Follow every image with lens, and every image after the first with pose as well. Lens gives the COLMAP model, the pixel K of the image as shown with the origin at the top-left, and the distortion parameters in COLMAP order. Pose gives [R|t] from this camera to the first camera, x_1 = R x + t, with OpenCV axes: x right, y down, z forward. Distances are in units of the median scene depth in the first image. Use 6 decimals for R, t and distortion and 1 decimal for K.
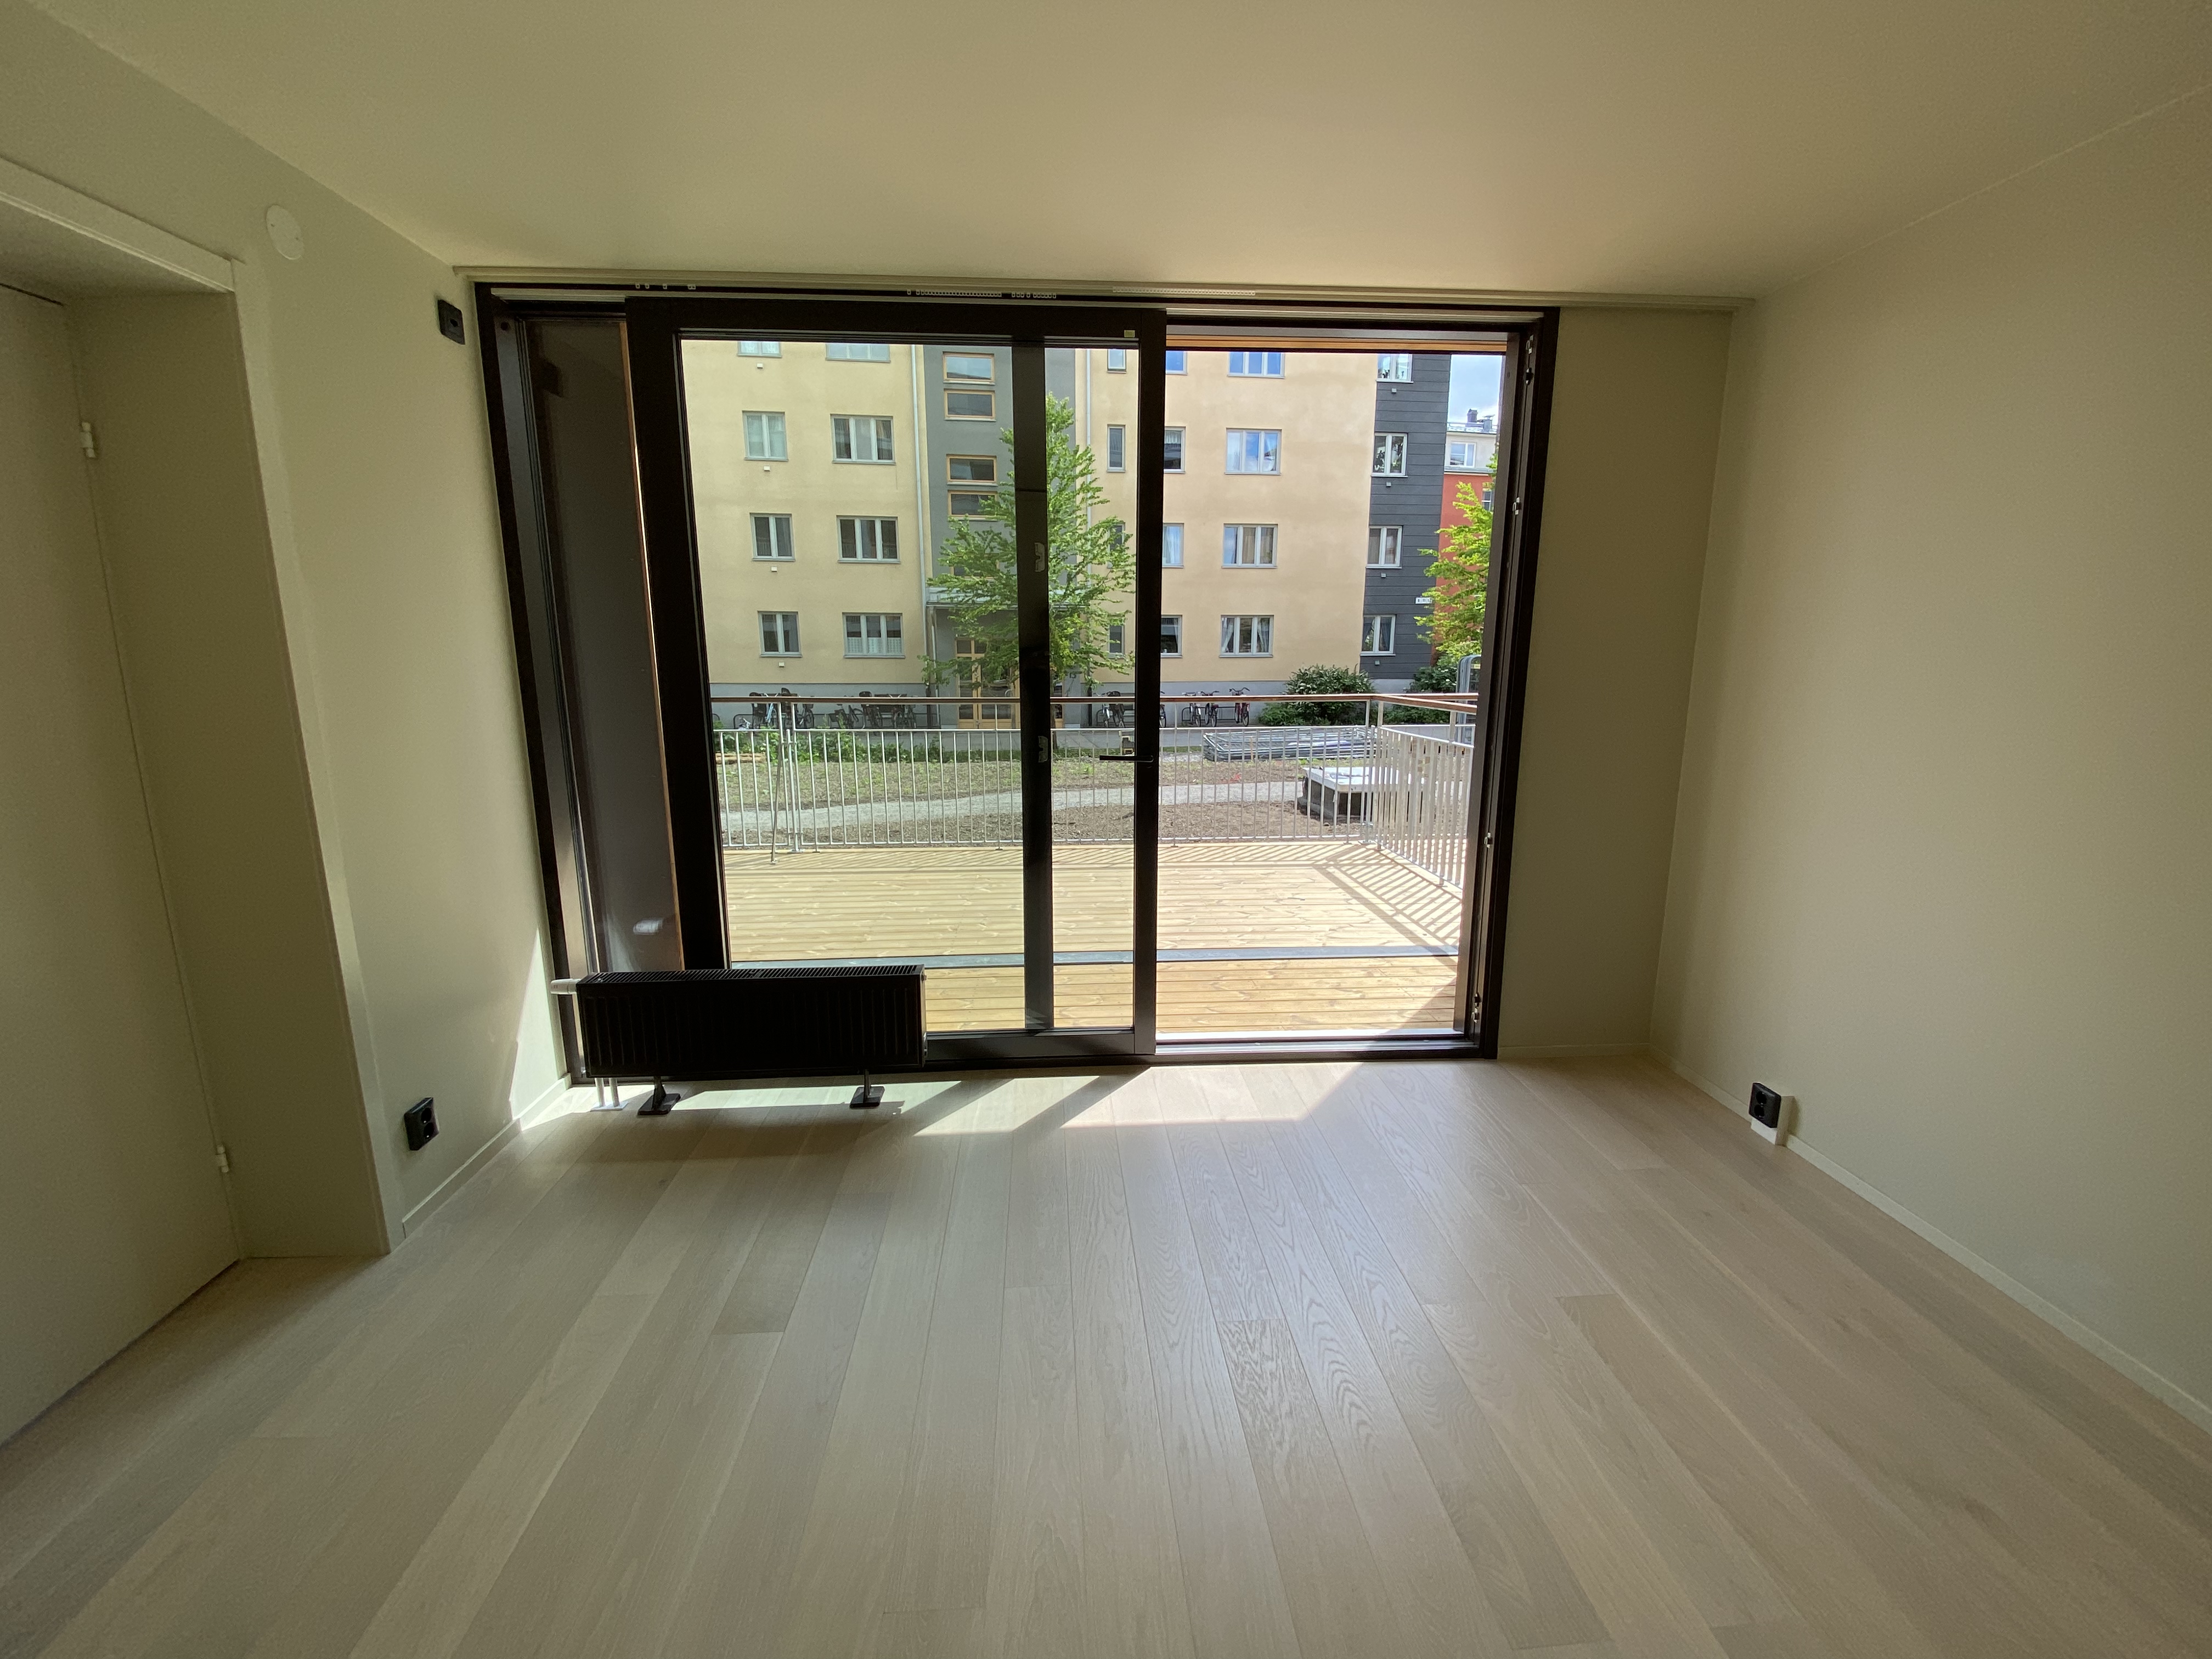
lens RADIAL K [[887.9, 0, 1083.6], [0, 887.9, 832.5], [0, 0, 1]] dist [0.003909, -0.011765]
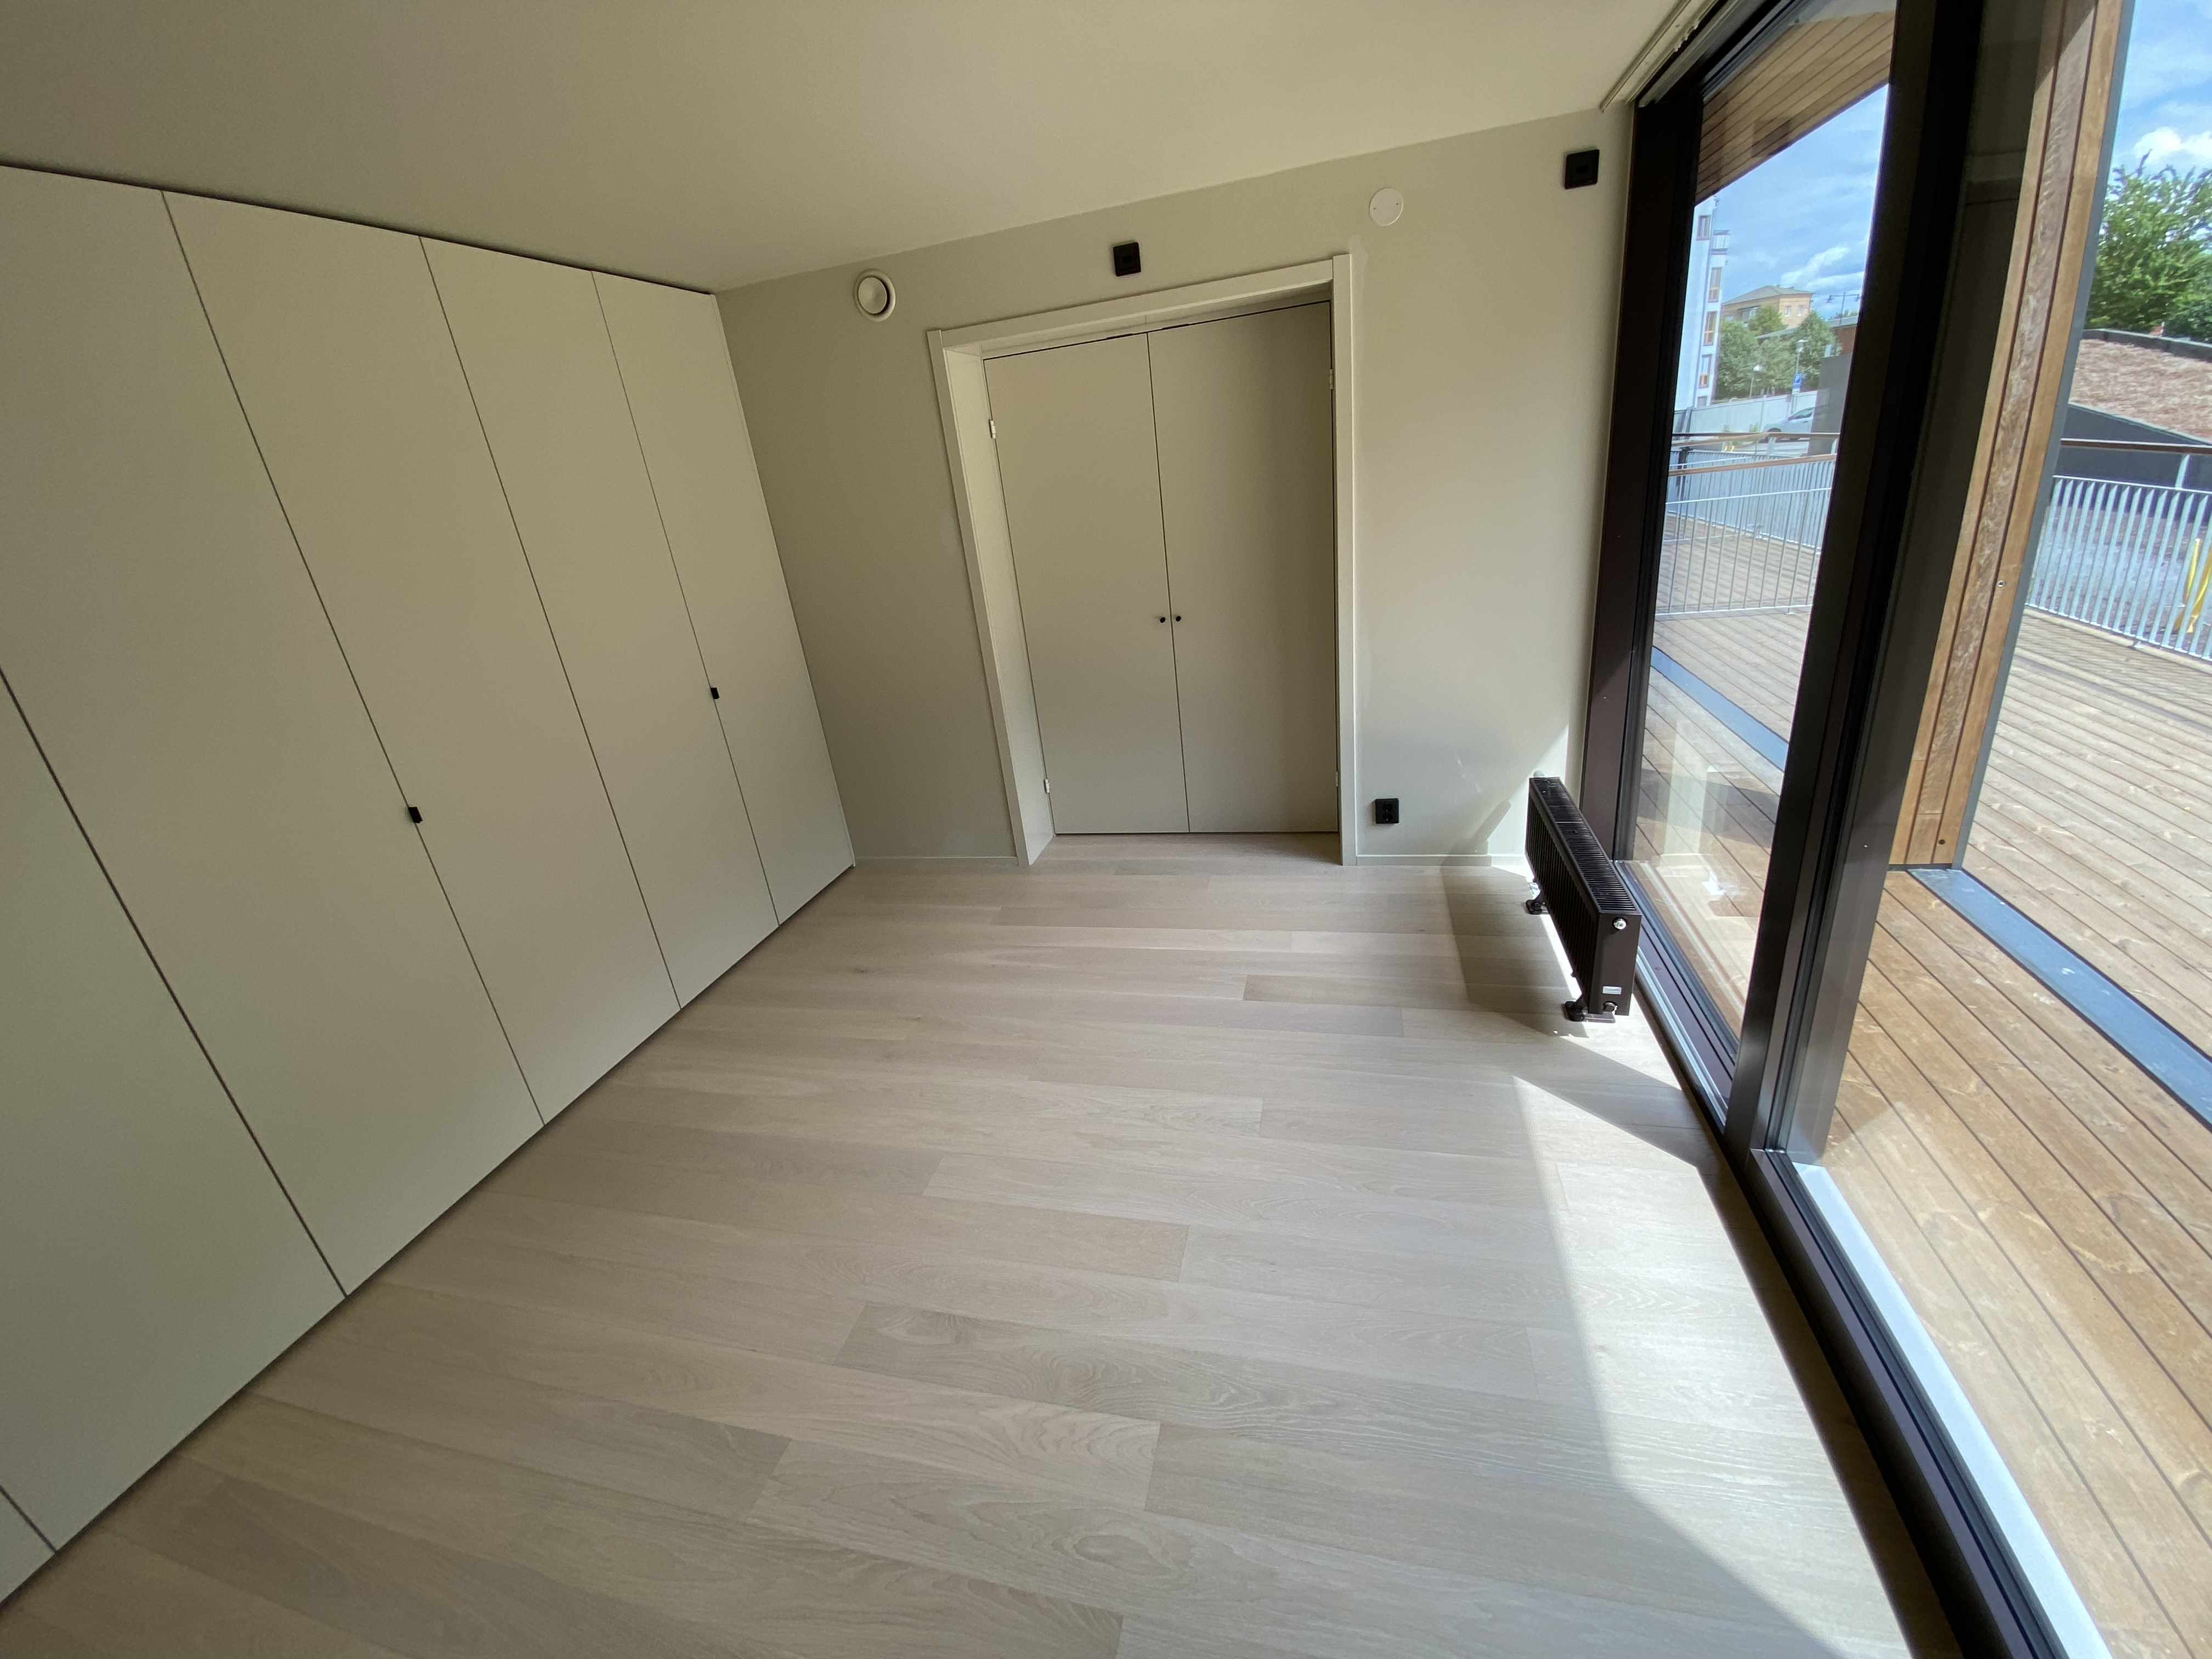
lens RADIAL K [[887.9, 0, 1095.8], [0, 887.9, 821.0], [0, 0, 1]] dist [0.003909, -0.011765]
pose [[-0.303104, 0.388293, -0.870262, 0.846711], [-0.065562, 0.902562, 0.425539, -0.313068], [0.950699, 0.186039, -0.248113, 0.977438]]
